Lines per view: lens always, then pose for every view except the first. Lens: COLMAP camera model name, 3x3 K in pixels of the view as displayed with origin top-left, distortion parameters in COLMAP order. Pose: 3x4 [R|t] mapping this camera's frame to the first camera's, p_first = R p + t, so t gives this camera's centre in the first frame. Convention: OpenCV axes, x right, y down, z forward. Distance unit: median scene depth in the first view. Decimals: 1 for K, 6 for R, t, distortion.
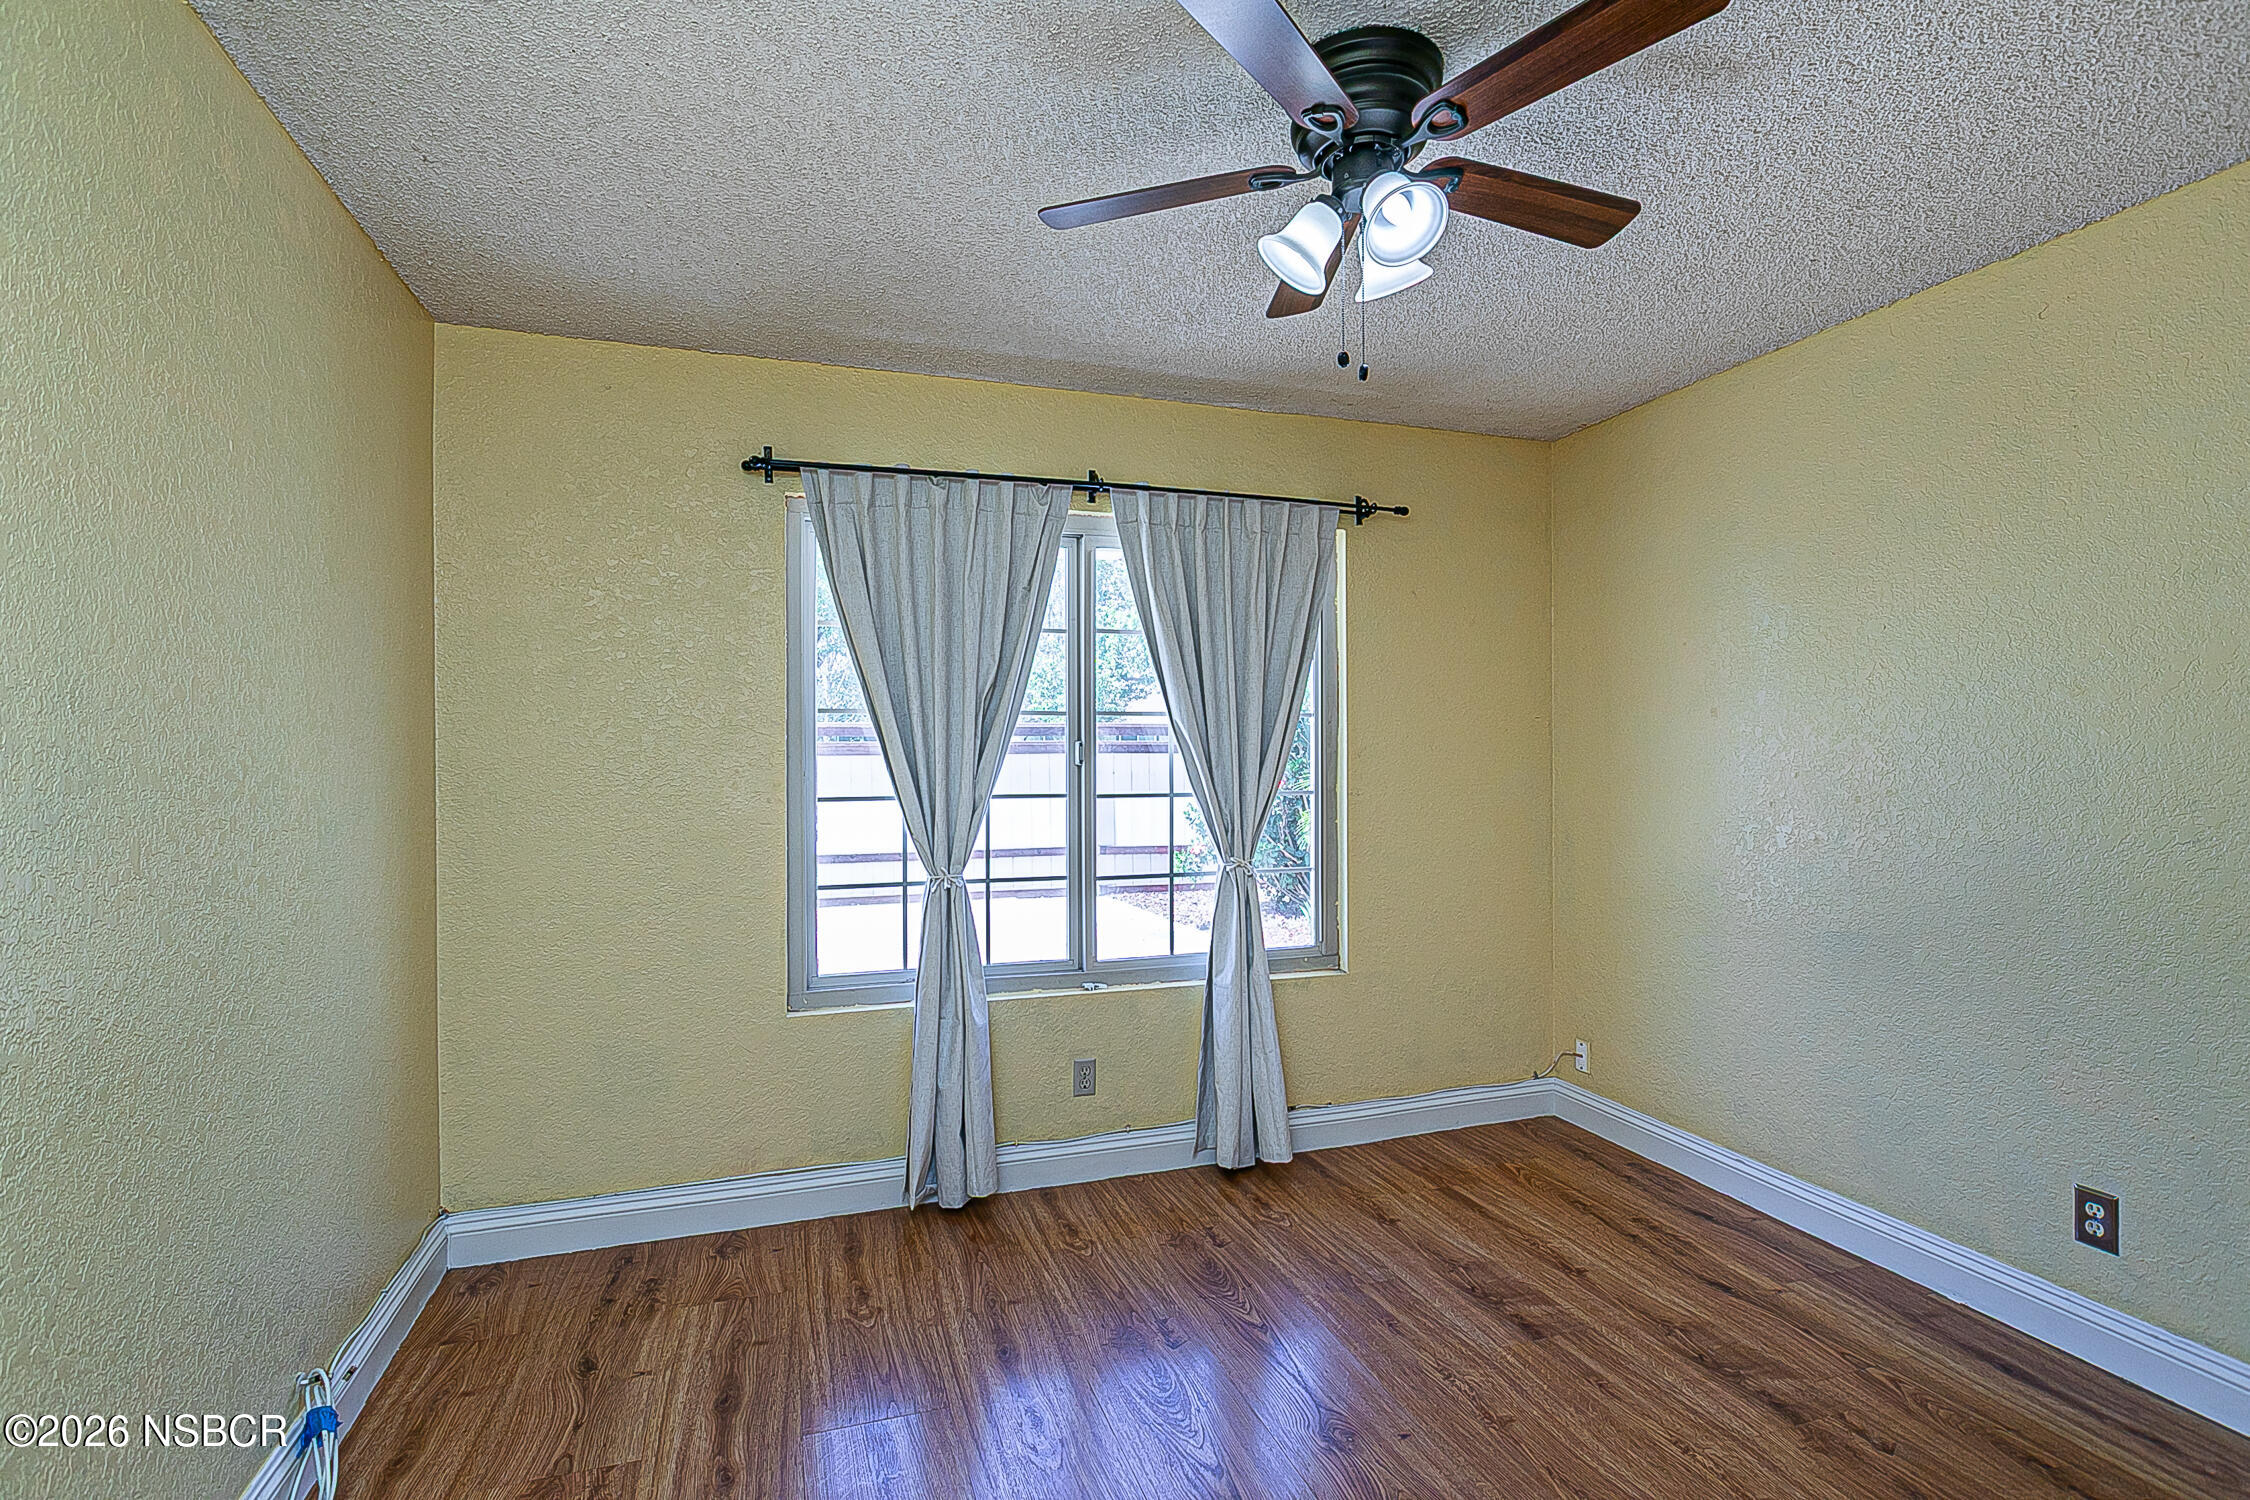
lens RADIAL K [[1045.3, 0, 1116.9], [0, 1045.3, 748.6], [0, 0, 1]] dist [-0.004517, -0.000193]
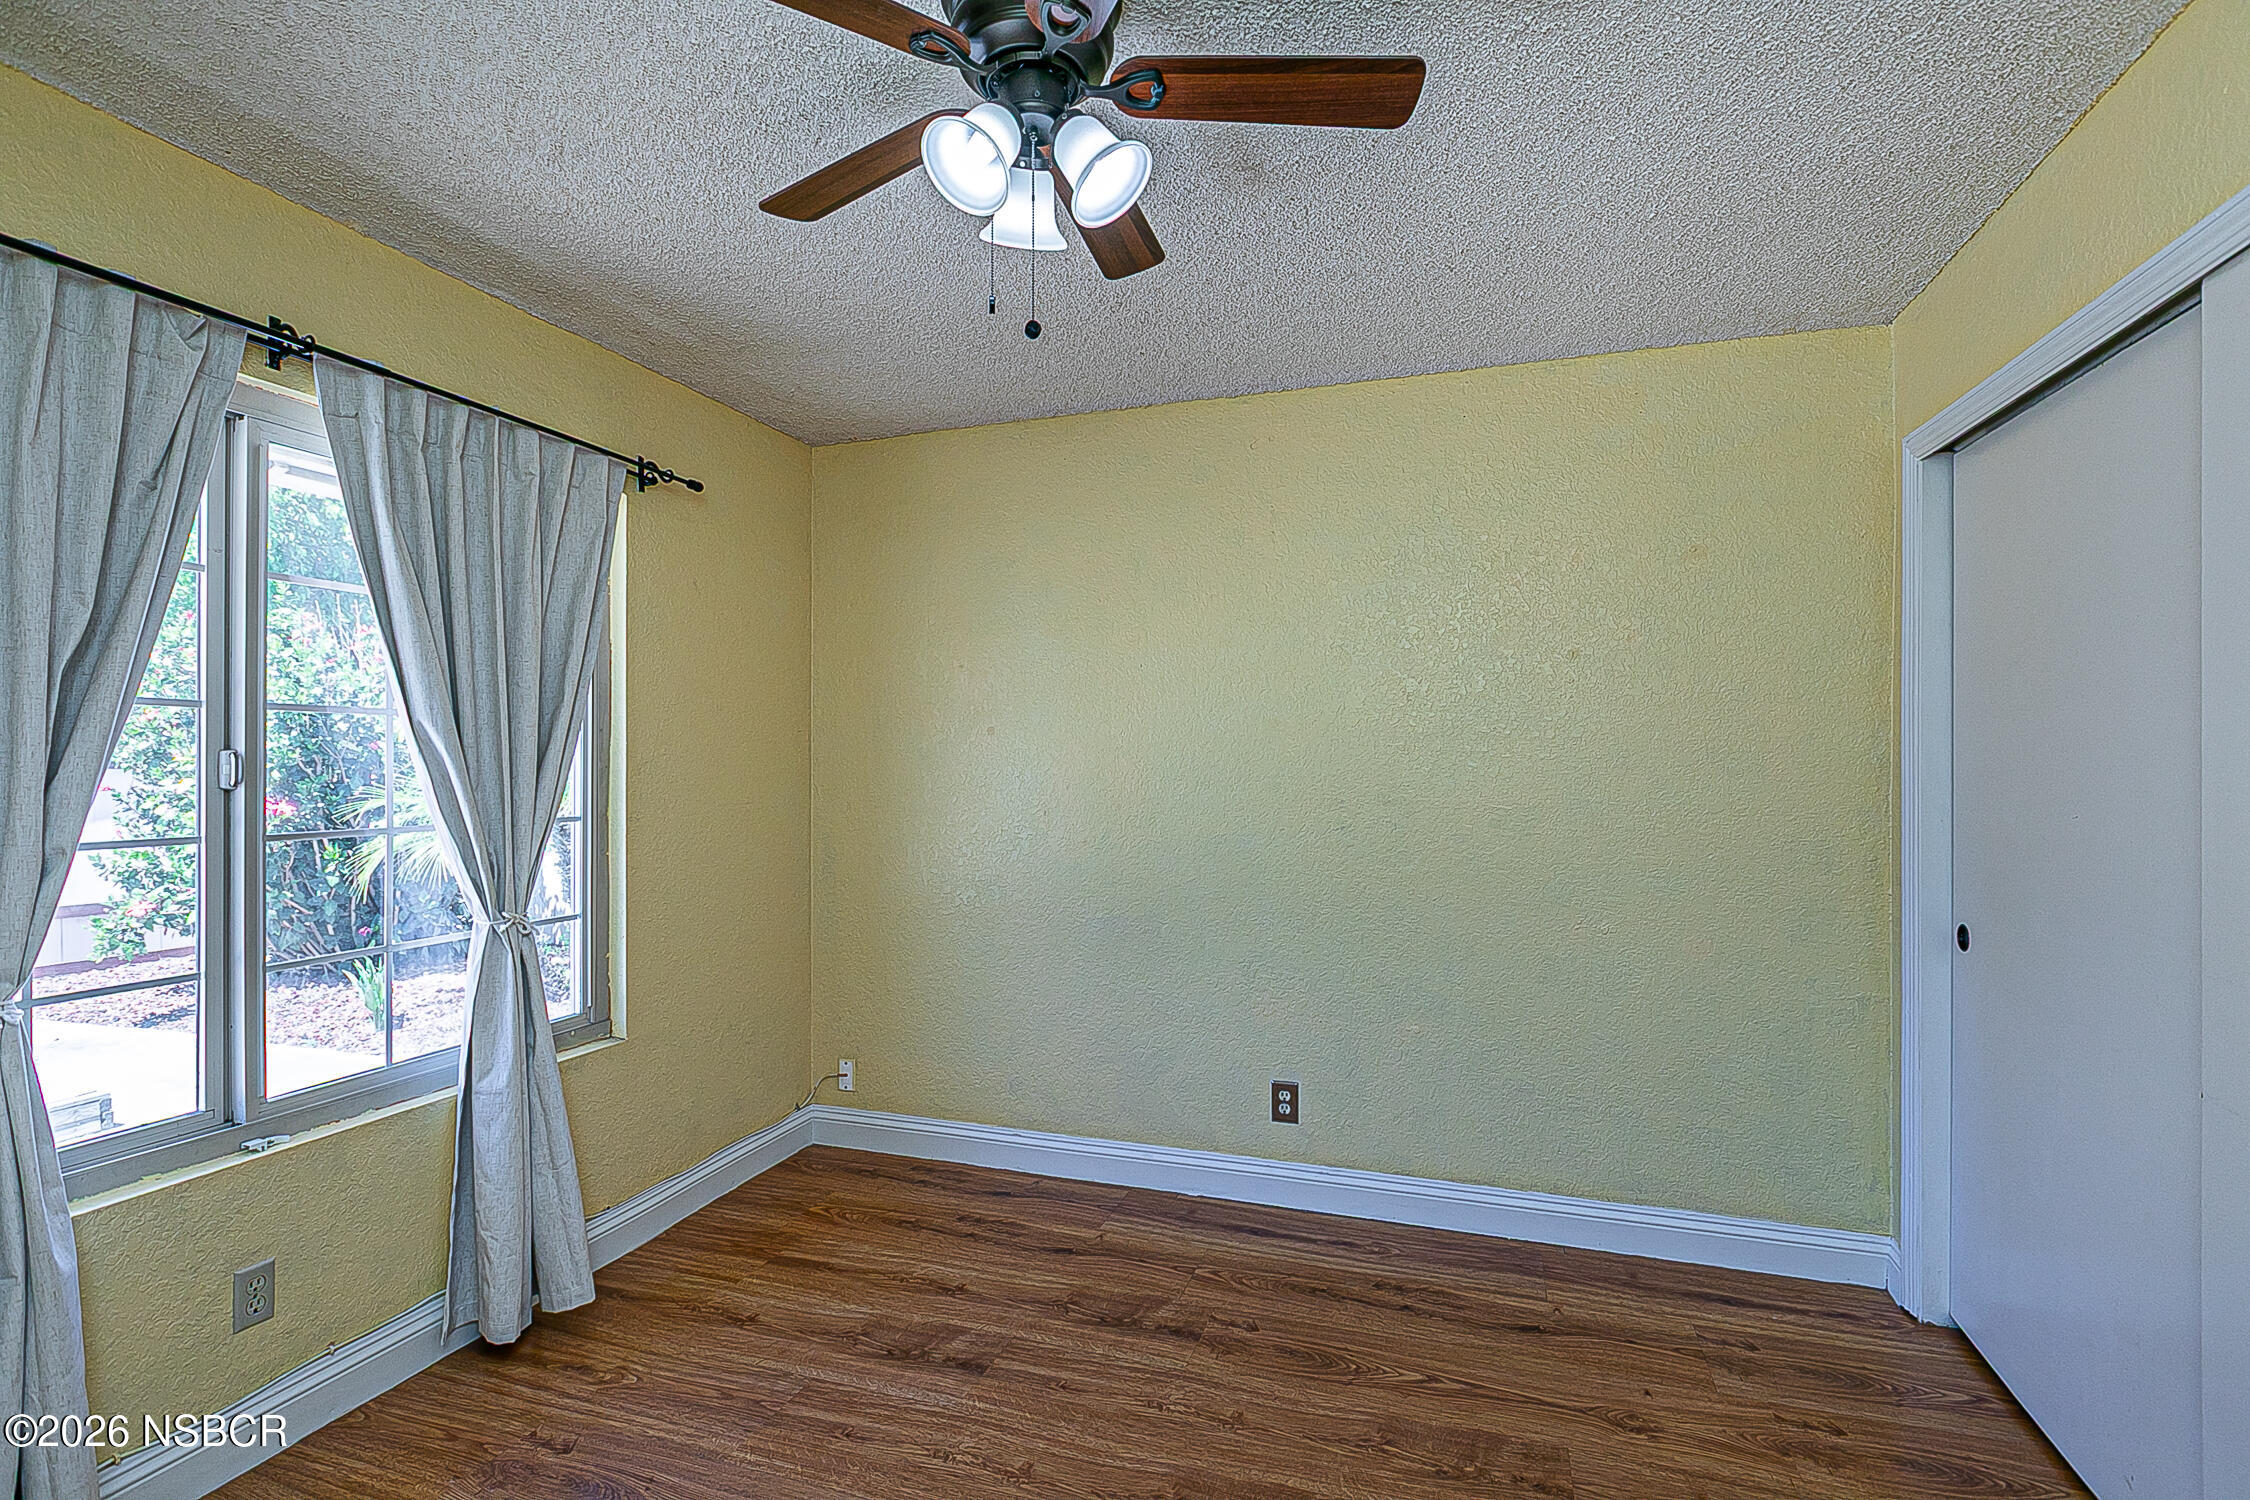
lens RADIAL K [[1045.3, 0, 1123.9], [0, 1045.3, 756.7], [0, 0, 1]] dist [-0.004517, -0.000193]
pose [[0.605436, 0.007981, 0.795854, -0.220601], [-0.002730, 0.999965, -0.007951, 0.000413], [-0.795890, 0.002641, 0.605436, 0.229140]]
